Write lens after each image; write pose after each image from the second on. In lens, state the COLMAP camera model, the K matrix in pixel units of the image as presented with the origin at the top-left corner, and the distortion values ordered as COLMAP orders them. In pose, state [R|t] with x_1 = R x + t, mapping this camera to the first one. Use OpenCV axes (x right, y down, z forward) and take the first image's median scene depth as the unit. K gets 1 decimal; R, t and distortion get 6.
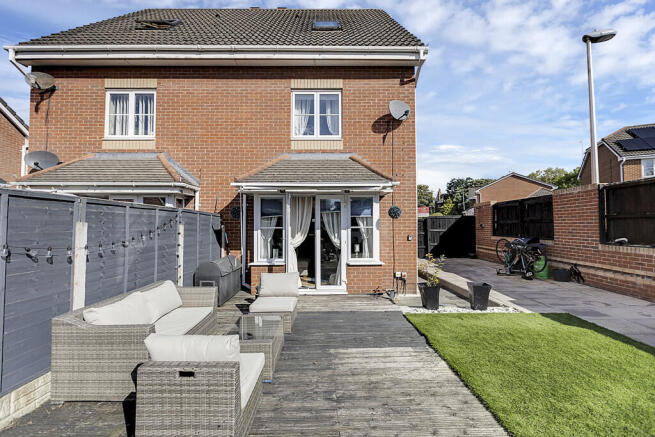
lens RADIAL K [[295.2, 0, 328.5], [0, 295.2, 212.4], [0, 0, 1]] dist [0.002039, 0.000864]
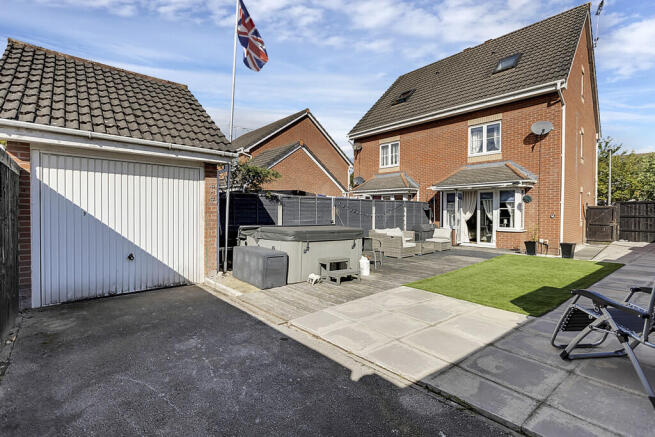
lens RADIAL K [[295.2, 0, 327.2], [0, 295.2, 213.4], [0, 0, 1]] dist [0.002039, 0.000864]
pose [[0.669359, 0.006827, -0.742907, 0.609985], [0.032545, 0.998728, 0.038500, -0.016655], [0.742226, -0.049949, 0.668286, -0.764998]]
